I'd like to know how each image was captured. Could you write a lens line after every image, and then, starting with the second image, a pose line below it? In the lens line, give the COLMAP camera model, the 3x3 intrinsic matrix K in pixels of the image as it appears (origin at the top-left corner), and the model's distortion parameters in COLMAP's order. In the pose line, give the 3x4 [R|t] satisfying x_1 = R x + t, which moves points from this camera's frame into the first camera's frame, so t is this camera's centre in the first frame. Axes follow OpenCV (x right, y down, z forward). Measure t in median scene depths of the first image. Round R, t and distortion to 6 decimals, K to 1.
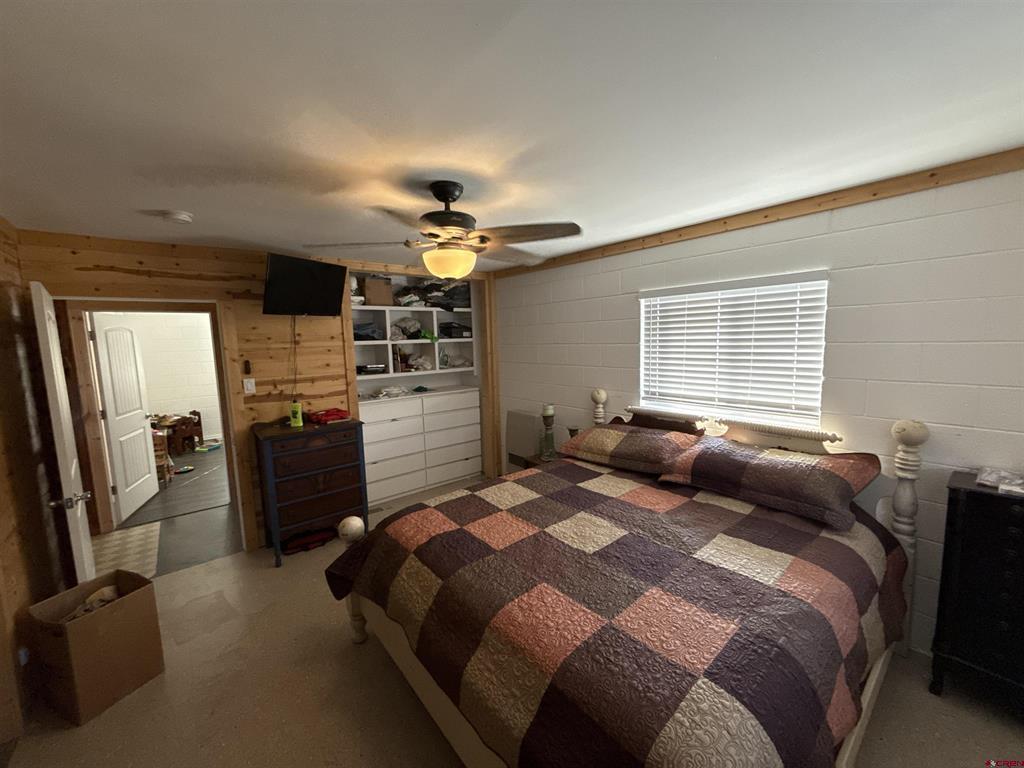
lens RADIAL K [[409.9, 0, 523.1], [0, 409.9, 383.5], [0, 0, 1]] dist [-0.000451, -0.000598]
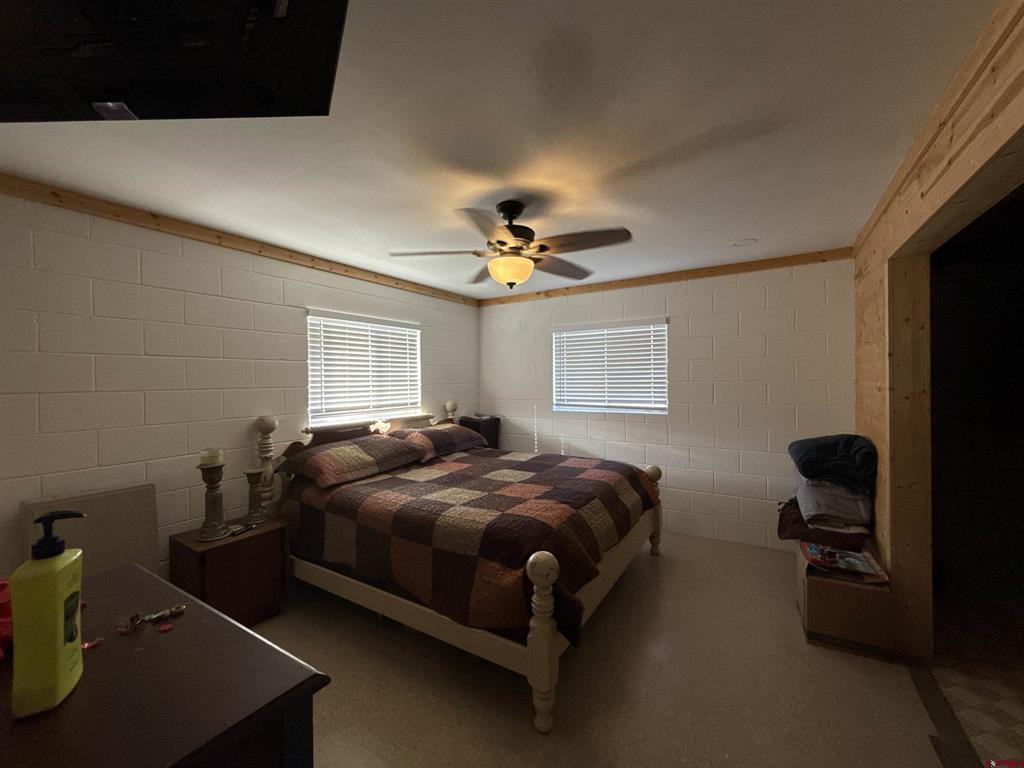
lens RADIAL K [[409.9, 0, 512.6], [0, 409.9, 385.9], [0, 0, 1]] dist [-0.000451, -0.000598]
pose [[-0.296115, 0.003537, 0.955146, -0.891459], [0.116586, 0.992650, 0.032468, -0.016133], [-0.948010, 0.120971, -0.294351, 0.948957]]
